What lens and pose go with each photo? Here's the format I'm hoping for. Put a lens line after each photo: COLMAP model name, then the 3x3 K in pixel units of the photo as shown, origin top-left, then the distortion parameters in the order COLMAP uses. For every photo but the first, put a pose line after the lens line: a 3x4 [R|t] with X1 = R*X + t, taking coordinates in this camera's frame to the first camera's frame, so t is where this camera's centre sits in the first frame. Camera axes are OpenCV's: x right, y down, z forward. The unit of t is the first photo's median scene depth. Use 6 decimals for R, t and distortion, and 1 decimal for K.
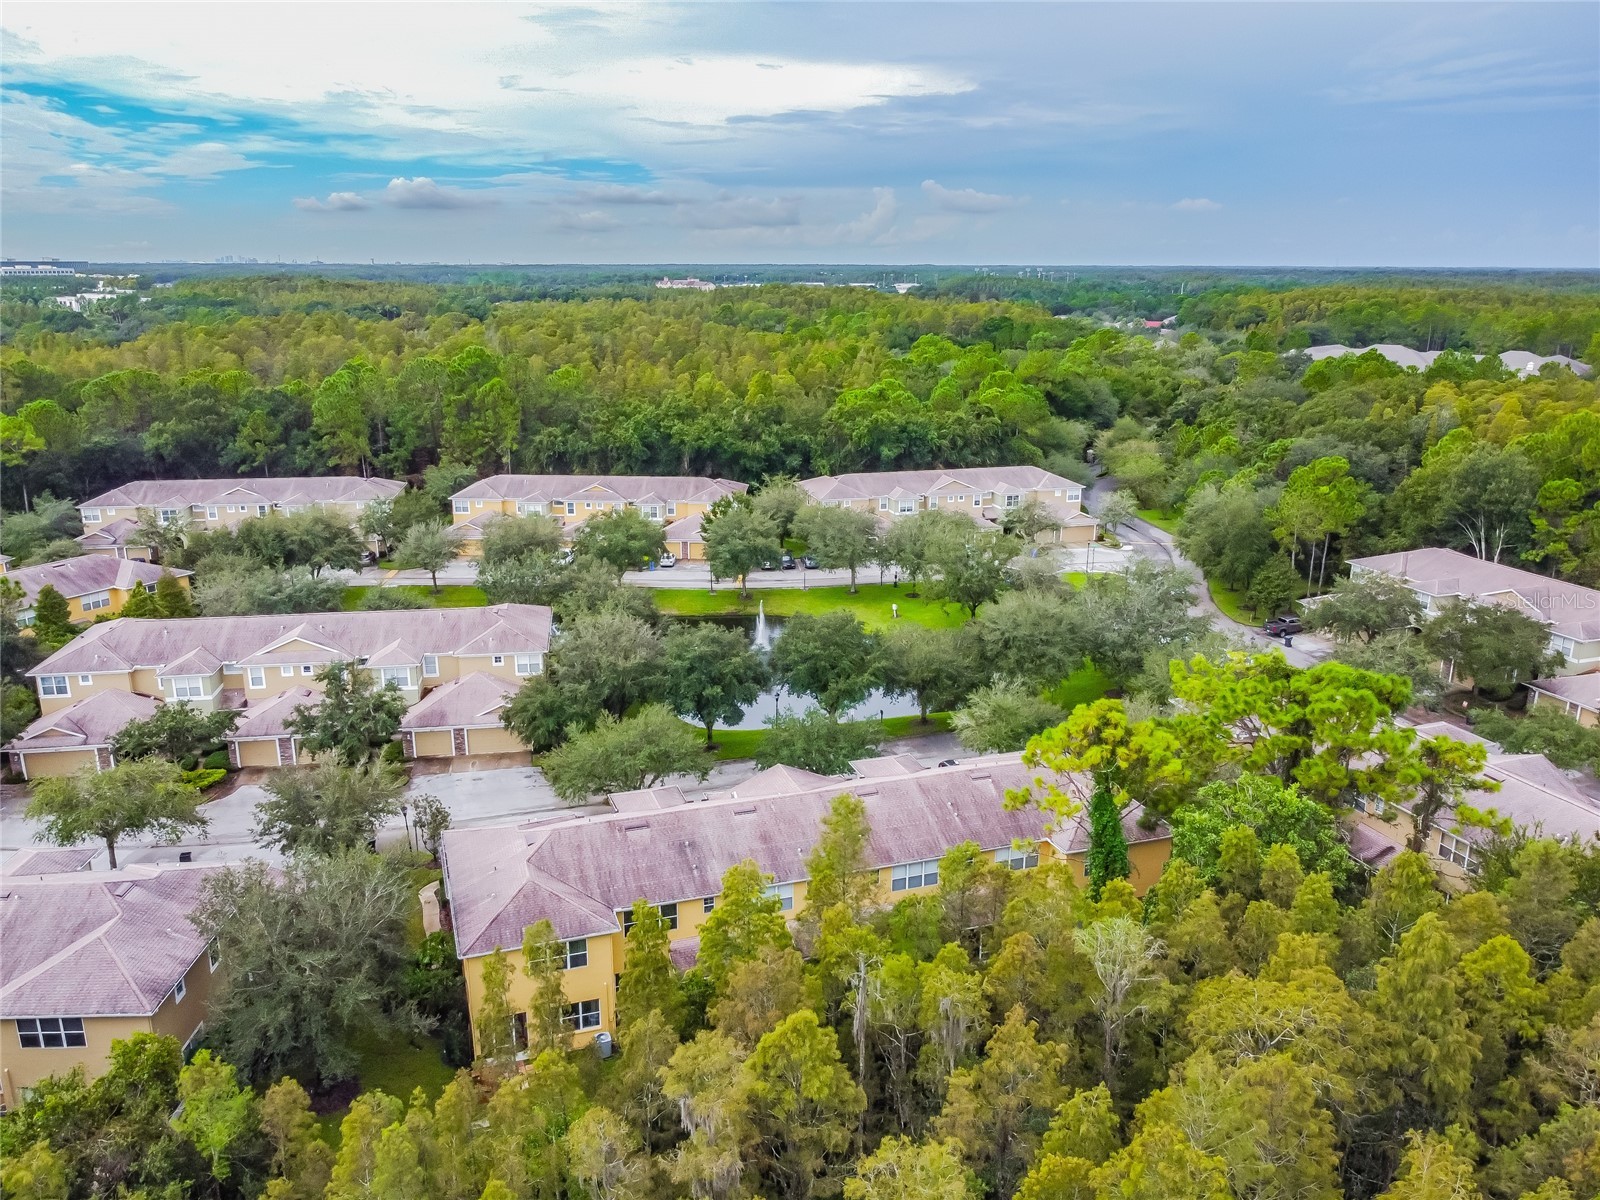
lens RADIAL K [[1210.8, 0, 786.0], [0, 1210.8, 602.9], [0, 0, 1]] dist [0.007304, -0.015886]
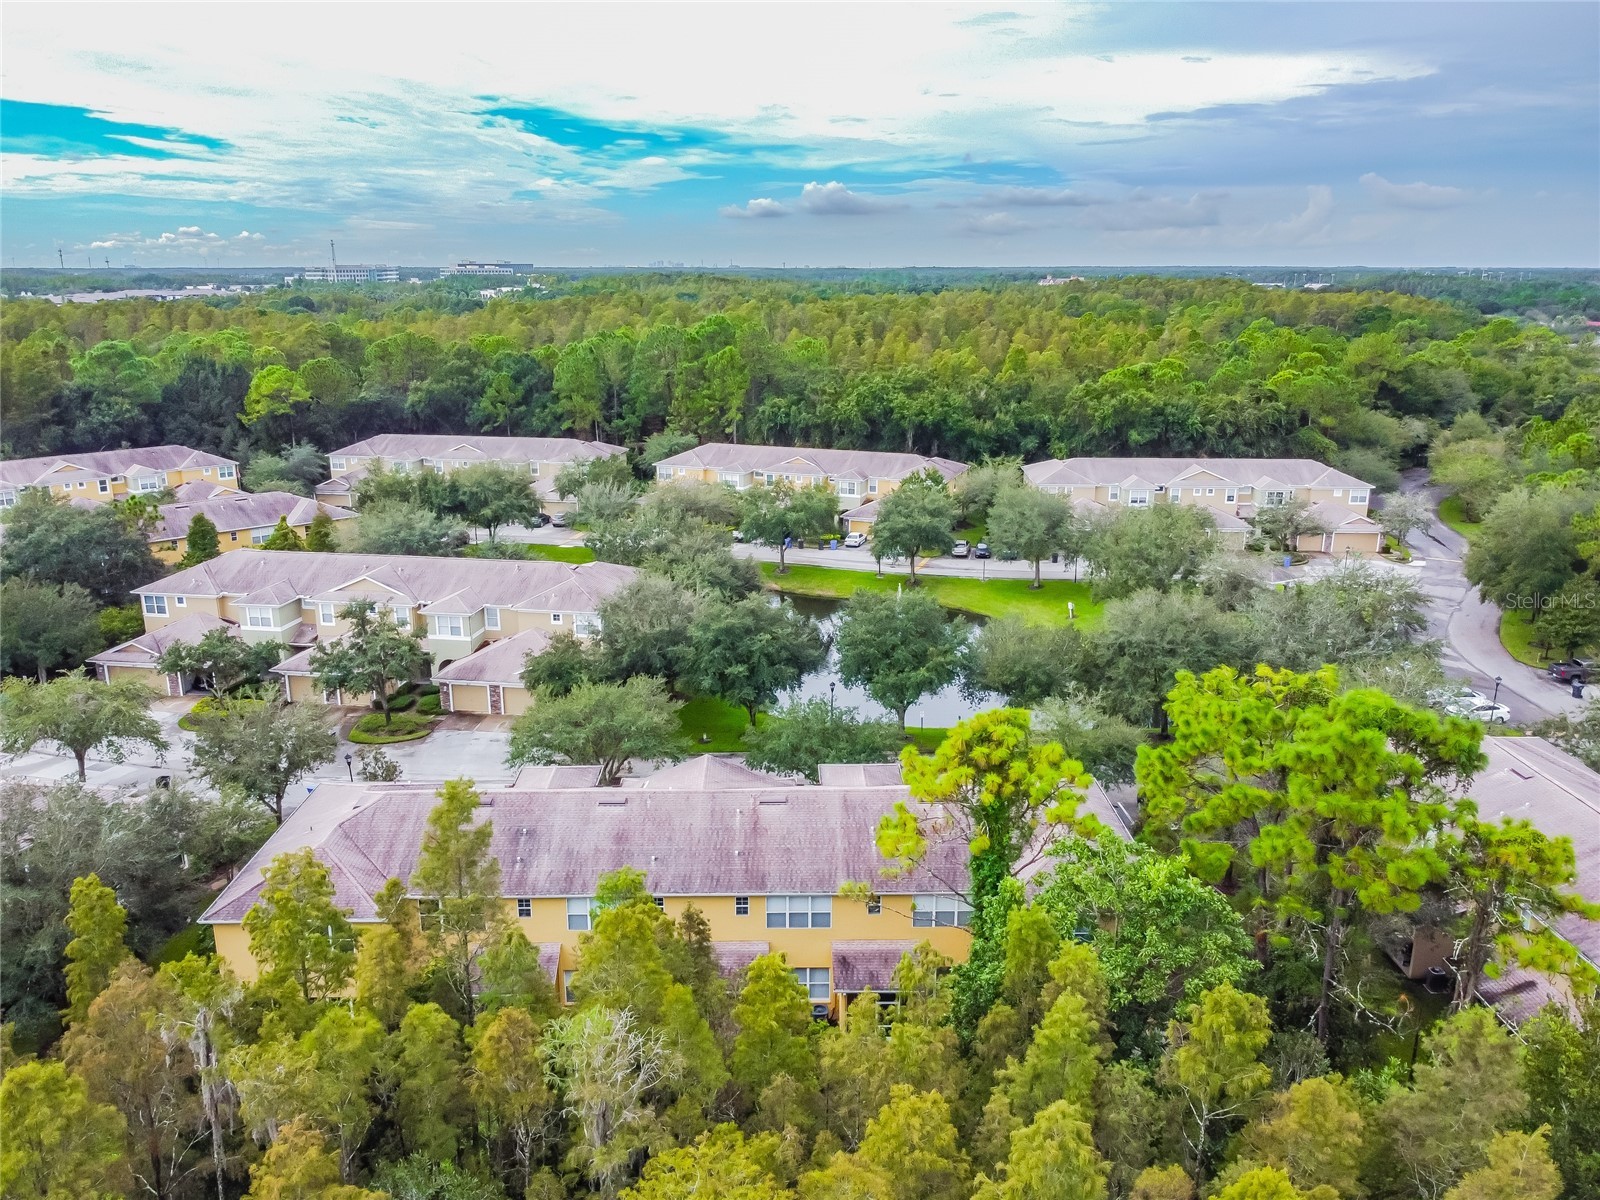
lens RADIAL K [[1210.8, 0, 793.4], [0, 1210.8, 608.6], [0, 0, 1]] dist [0.007304, -0.015886]
pose [[0.951576, 0.080764, -0.296616, 0.132782], [-0.080362, 0.996673, 0.013568, 0.008043], [0.296725, 0.010926, 0.954901, 0.104036]]
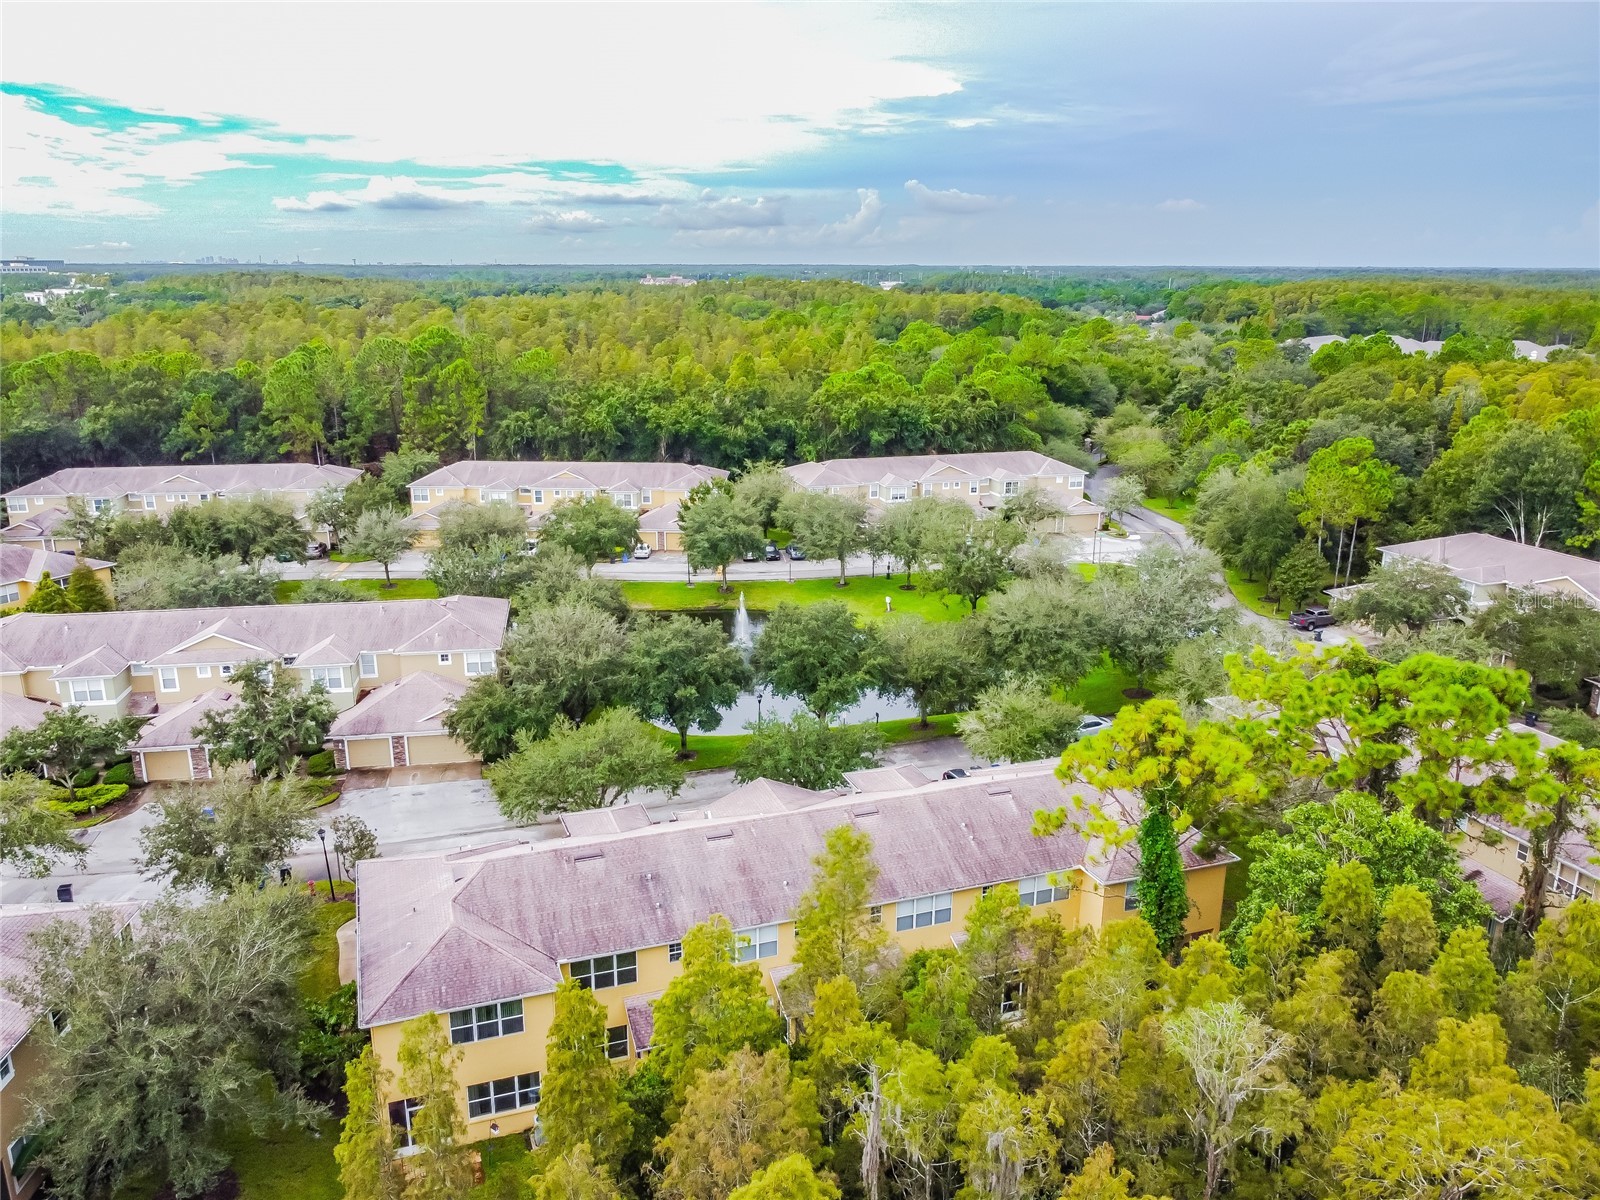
lens RADIAL K [[1210.8, 0, 786.0], [0, 1210.8, 602.8], [0, 0, 1]] dist [0.007304, -0.015886]
pose [[0.999920, -0.003637, 0.012085, 0.000884], [0.003645, 0.999993, -0.000609, 0.005073], [-0.012083, 0.000653, 0.999927, 0.069420]]
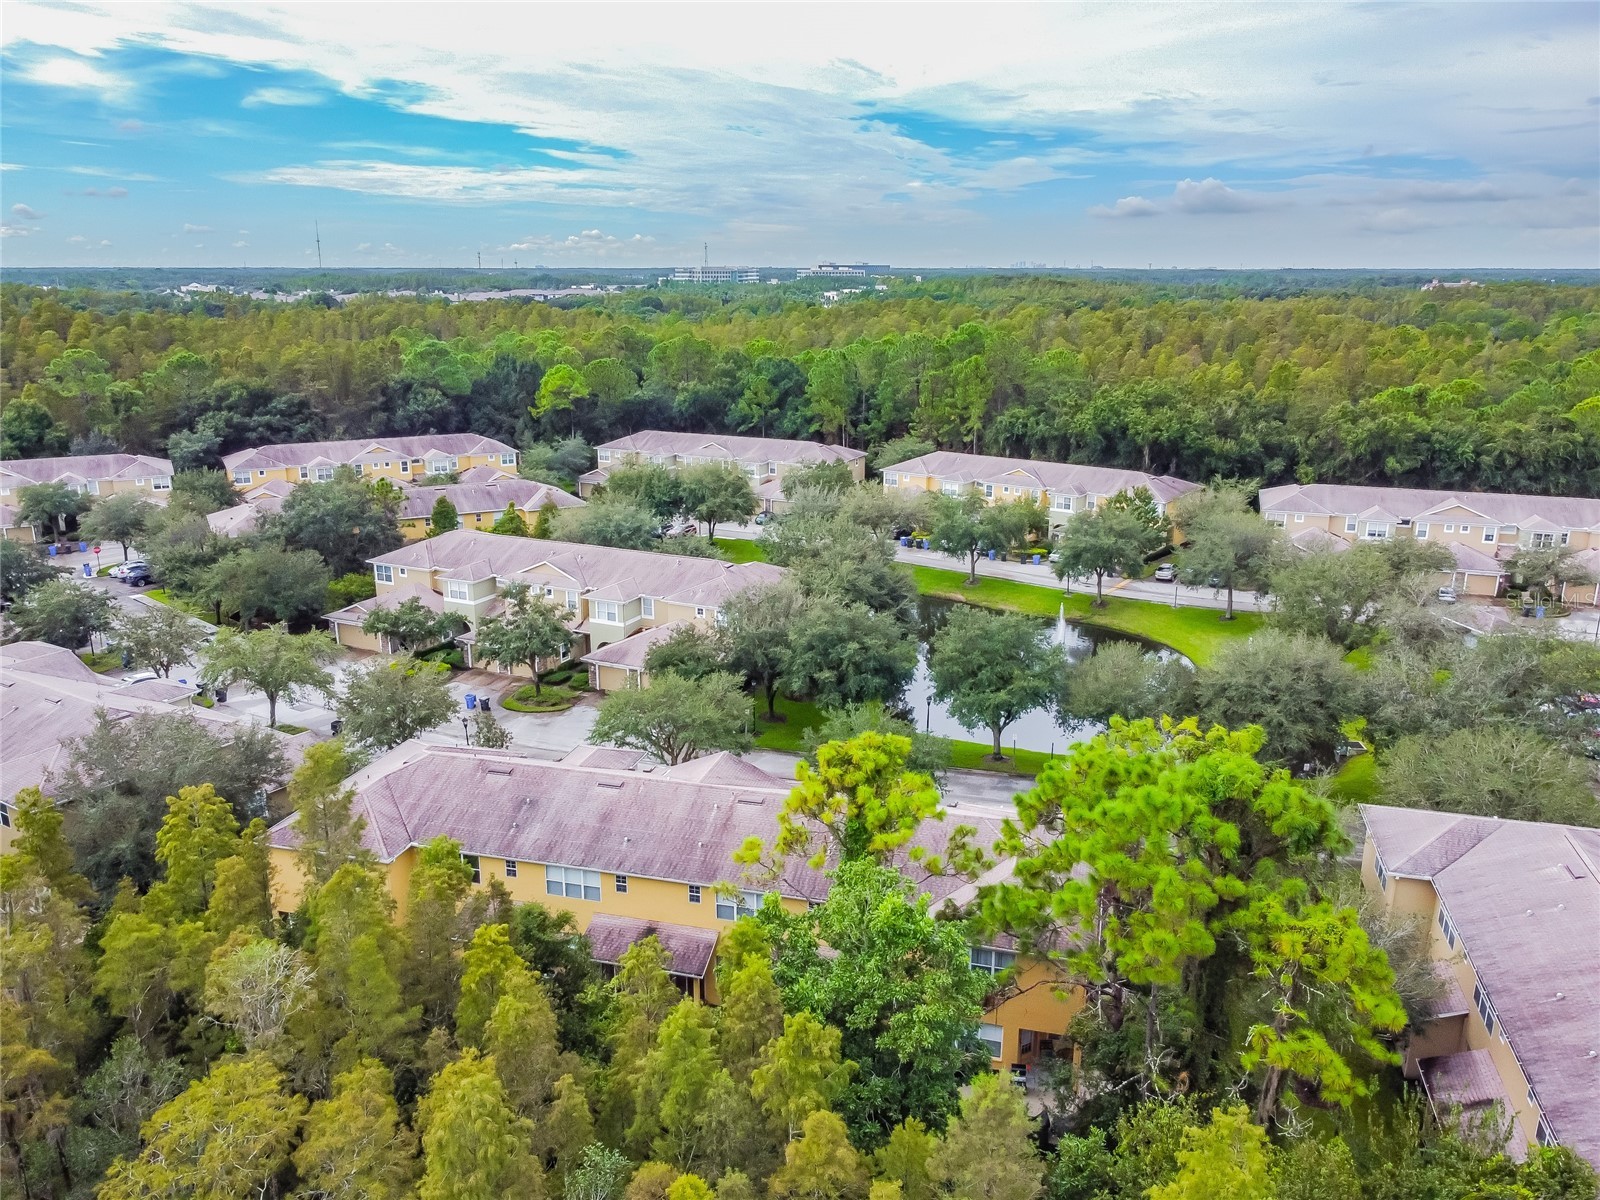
lens RADIAL K [[1210.8, 0, 800.6], [0, 1210.8, 591.6], [0, 0, 1]] dist [0.007304, -0.015886]
pose [[0.829208, 0.143222, -0.540279, 0.229835], [-0.150016, 0.988175, 0.031712, -0.008308], [0.538432, 0.054755, 0.840888, 0.130660]]
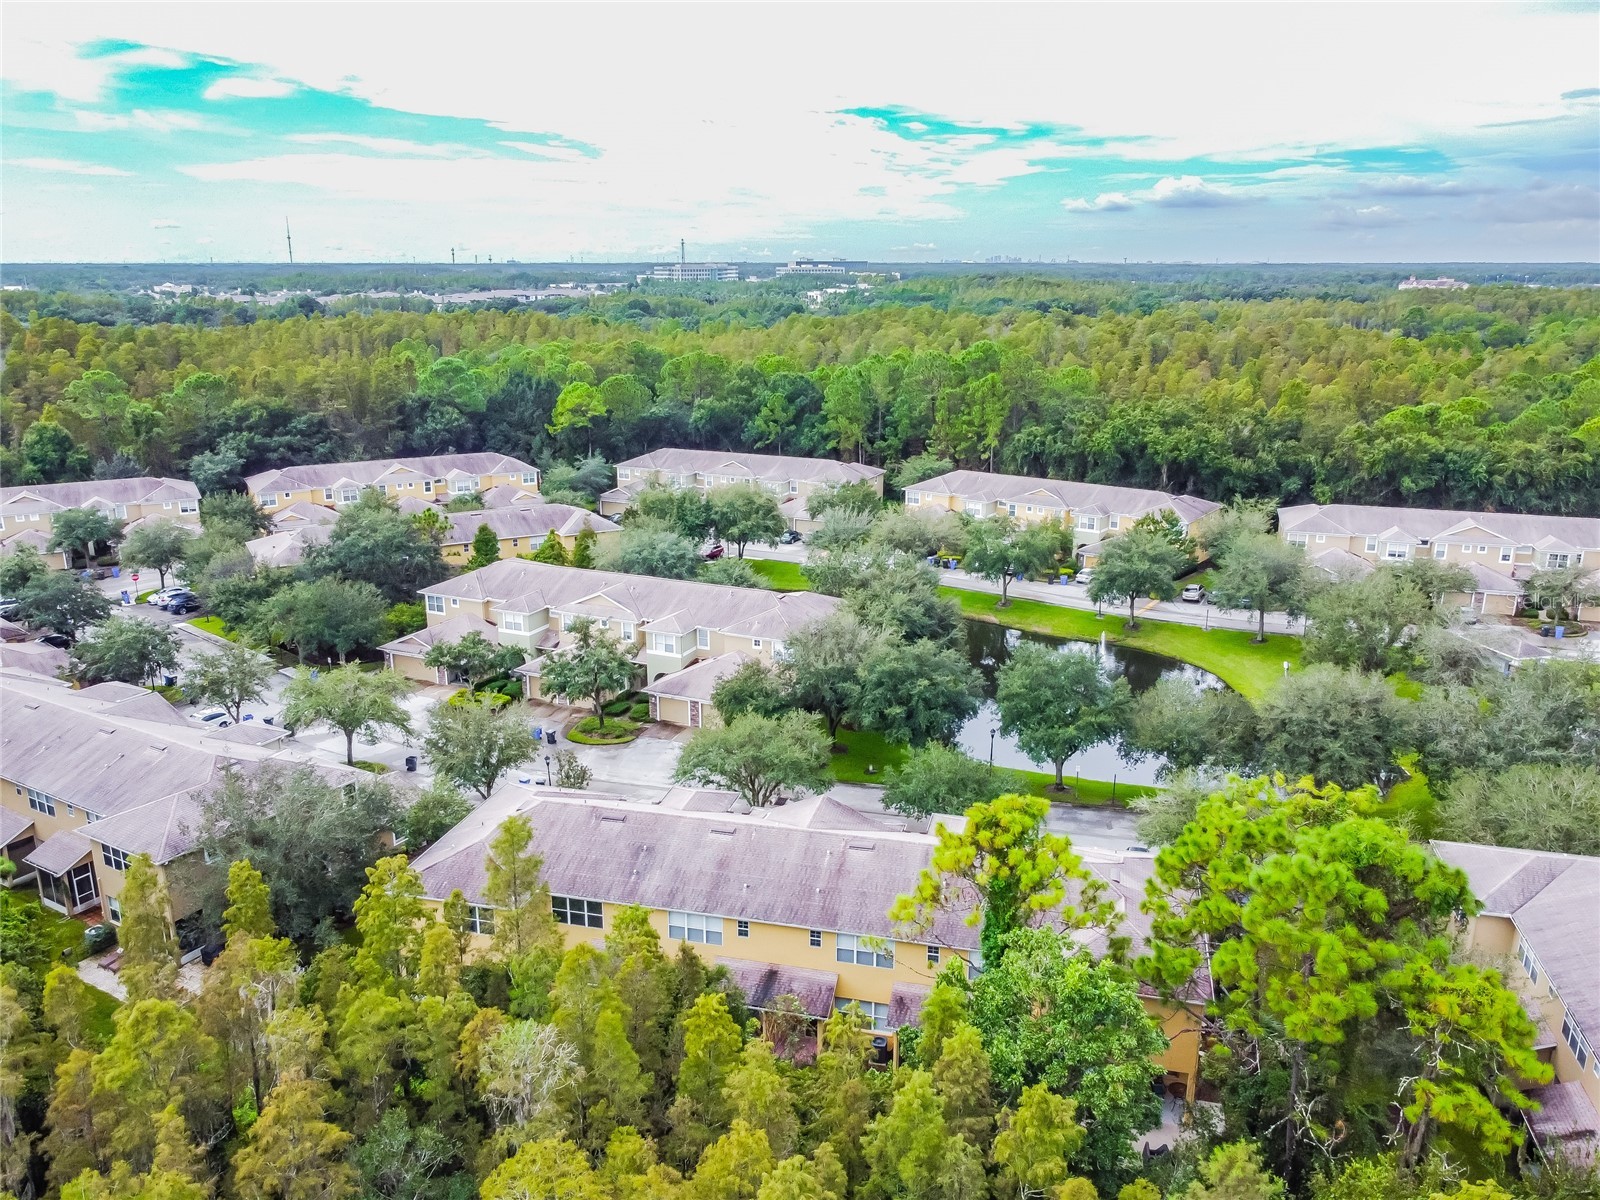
lens RADIAL K [[1210.8, 0, 799.3], [0, 1210.8, 613.0], [0, 0, 1]] dist [0.007304, -0.015886]
pose [[0.839918, 0.148315, -0.522054, 0.201319], [-0.144042, 0.988355, 0.049046, -0.020884], [0.523249, 0.034003, 0.851501, 0.094710]]
